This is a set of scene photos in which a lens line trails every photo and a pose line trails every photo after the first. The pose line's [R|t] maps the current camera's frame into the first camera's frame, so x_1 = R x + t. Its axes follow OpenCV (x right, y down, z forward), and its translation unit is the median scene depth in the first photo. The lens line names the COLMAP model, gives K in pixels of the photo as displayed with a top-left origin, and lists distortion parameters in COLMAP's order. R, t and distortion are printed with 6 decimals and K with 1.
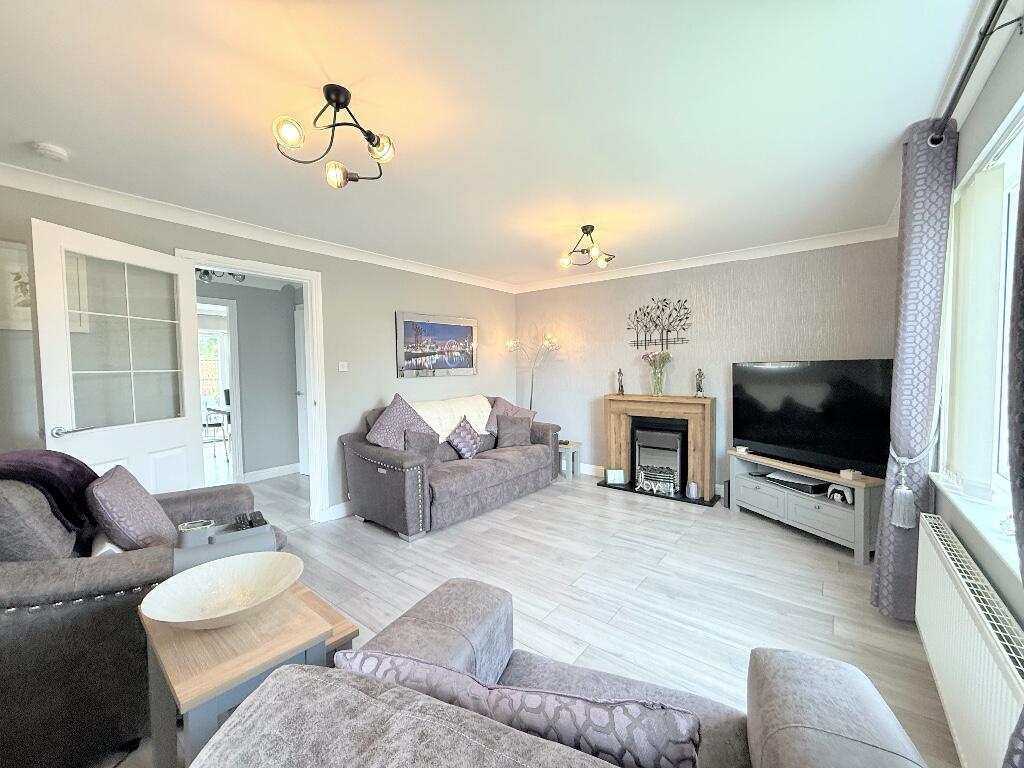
lens RADIAL K [[402.1, 0, 510.7], [0, 402.1, 388.0], [0, 0, 1]] dist [-0.015768, -0.000271]
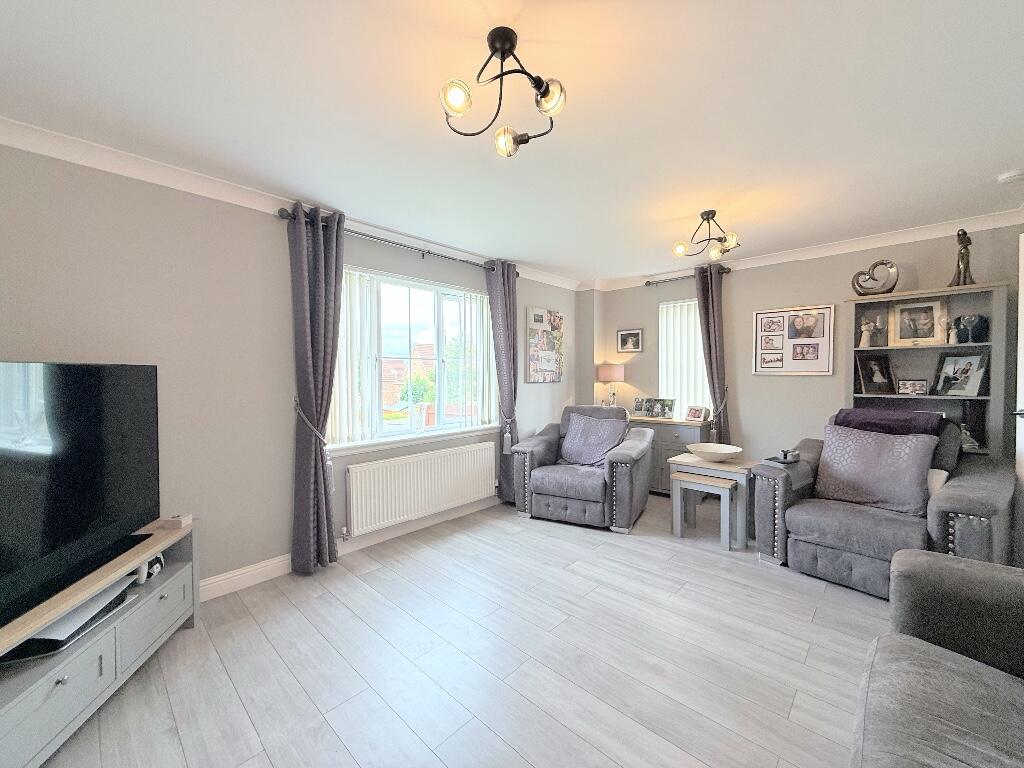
lens RADIAL K [[402.1, 0, 512.3], [0, 402.1, 383.1], [0, 0, 1]] dist [-0.015768, -0.000271]
pose [[-0.996536, 0.019333, 0.080890, 0.138064], [0.024418, 0.997756, 0.062351, -0.049385], [-0.079503, 0.064111, -0.994771, 1.292077]]
